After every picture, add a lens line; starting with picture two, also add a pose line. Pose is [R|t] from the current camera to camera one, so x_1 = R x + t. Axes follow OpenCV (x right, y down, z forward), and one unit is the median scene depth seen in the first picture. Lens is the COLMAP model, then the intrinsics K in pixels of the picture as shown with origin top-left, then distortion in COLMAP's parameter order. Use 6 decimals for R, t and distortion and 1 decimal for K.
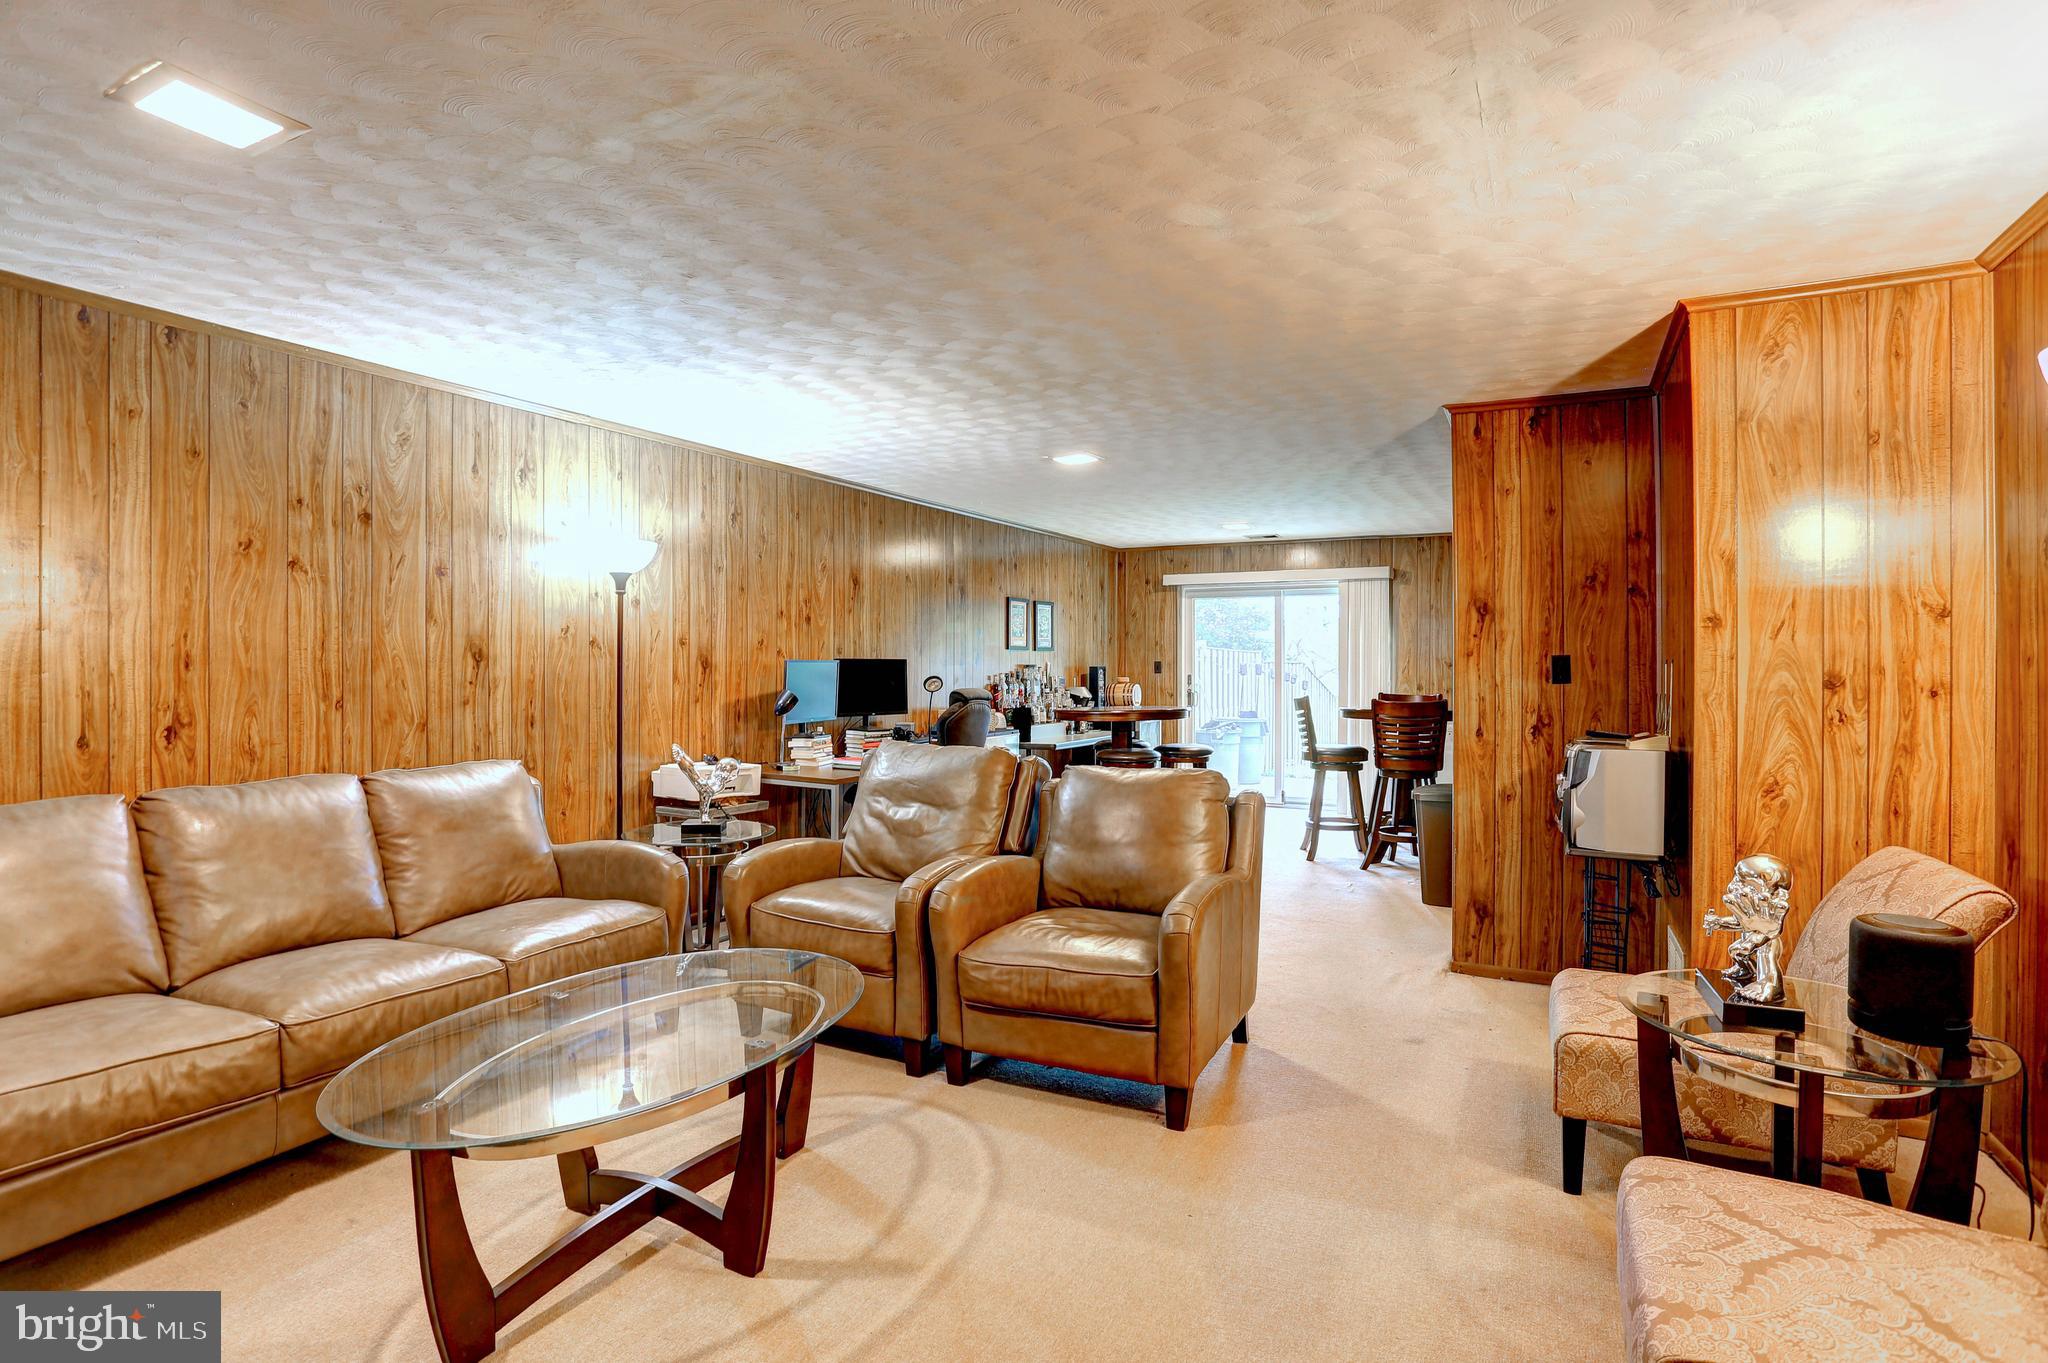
lens RADIAL K [[1006.9, 0, 1027.2], [0, 1006.9, 661.4], [0, 0, 1]] dist [-0.079466, 0.047530]
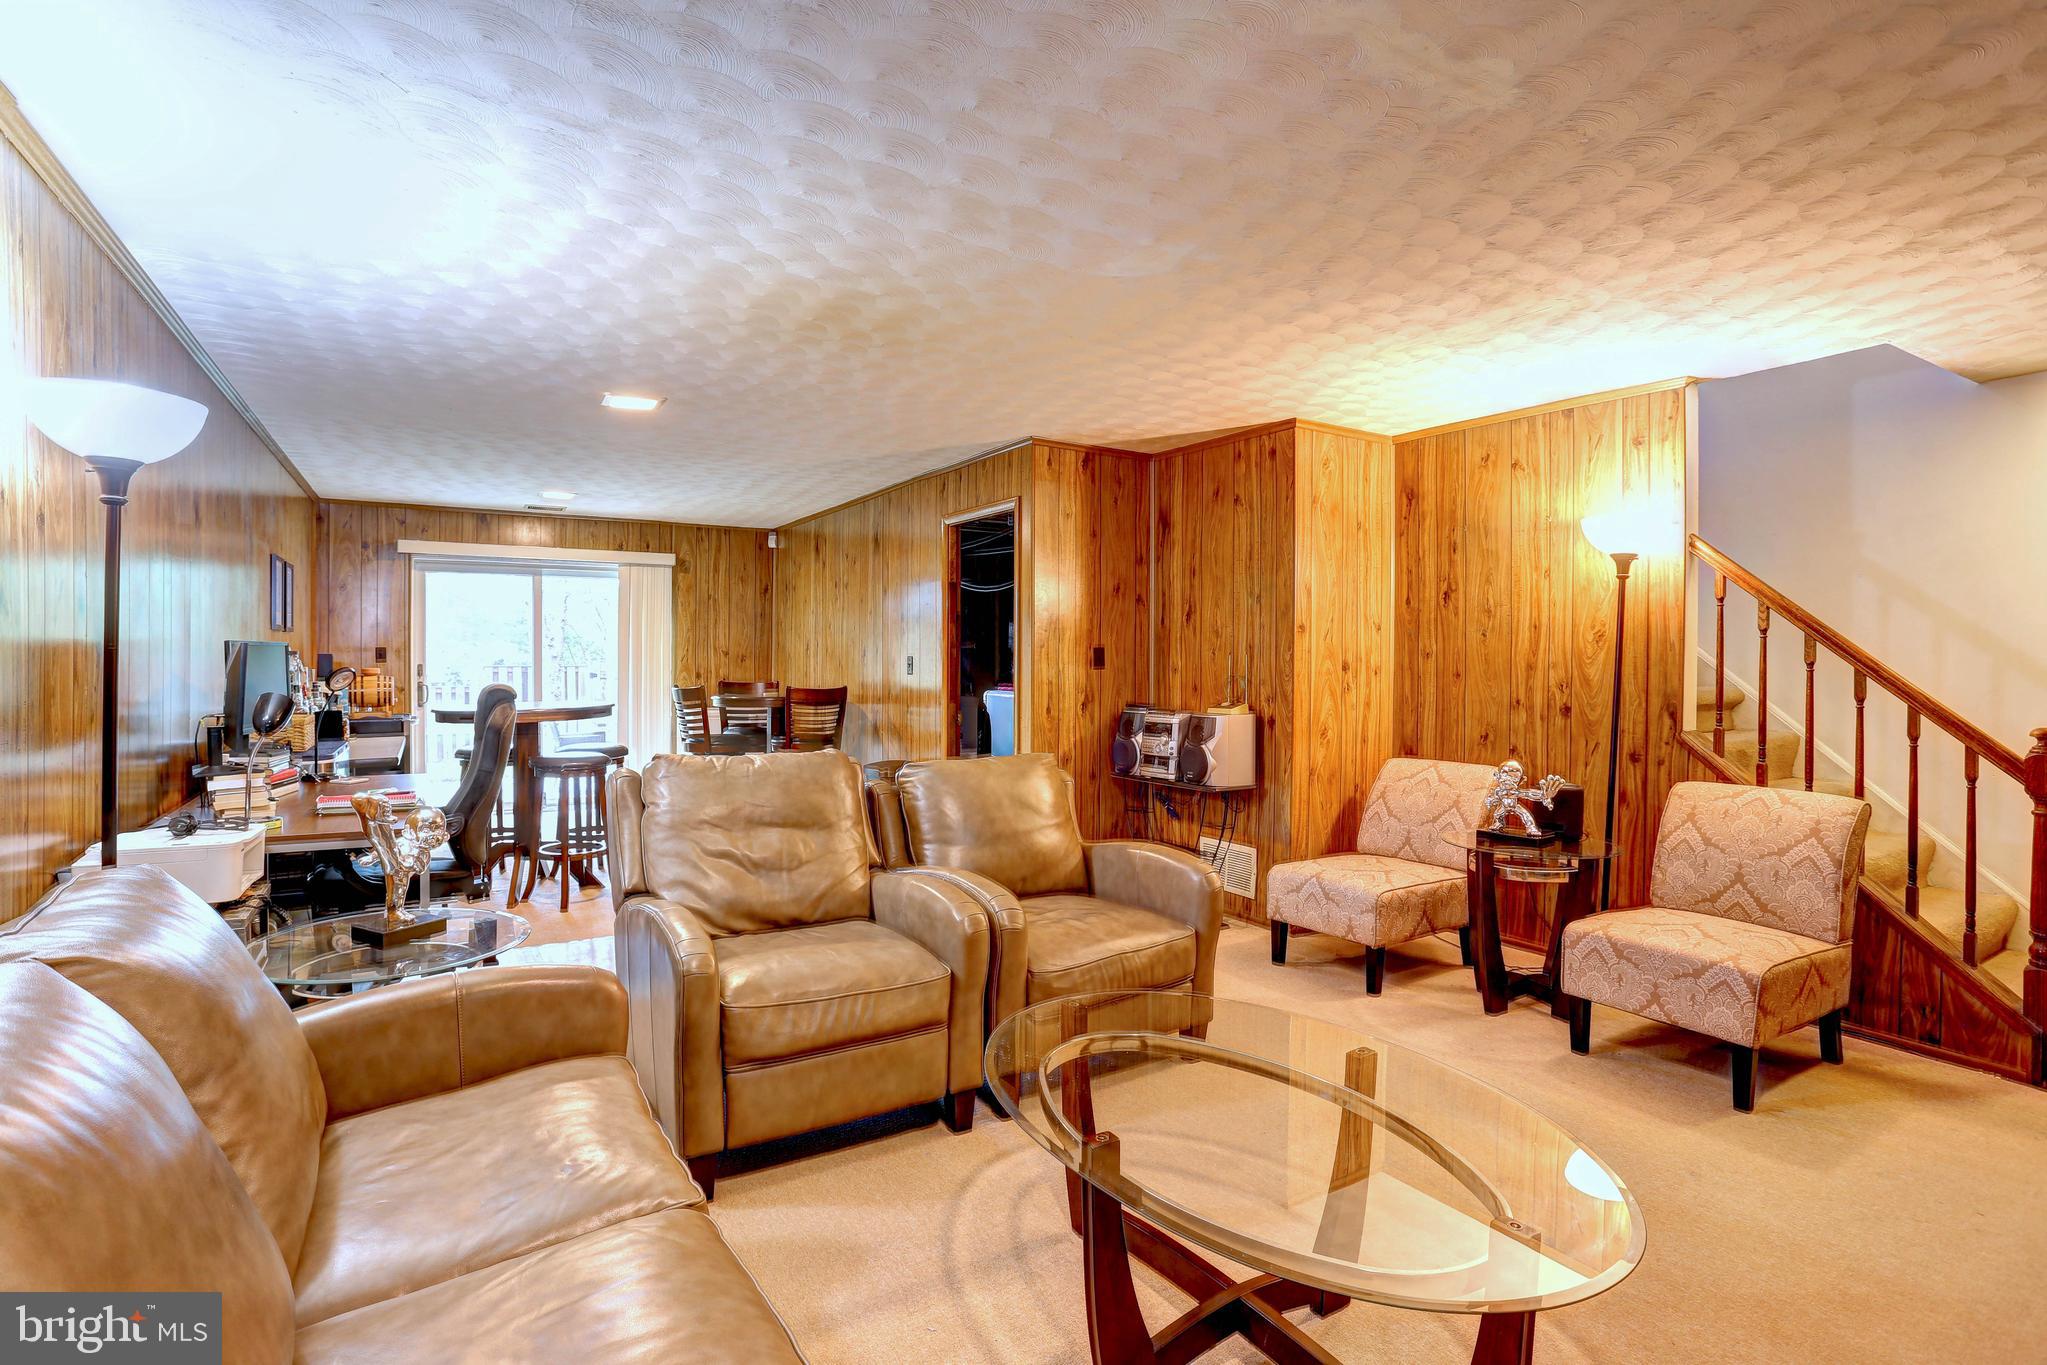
lens RADIAL K [[1006.4, 0, 1026.7], [0, 1006.4, 662.4], [0, 0, 1]] dist [-0.079466, 0.047530]
pose [[0.507886, -0.003430, 0.861418, -0.646846], [-0.008103, 0.999929, 0.008759, 0.002833], [-0.861386, -0.011428, 0.507822, 0.413250]]
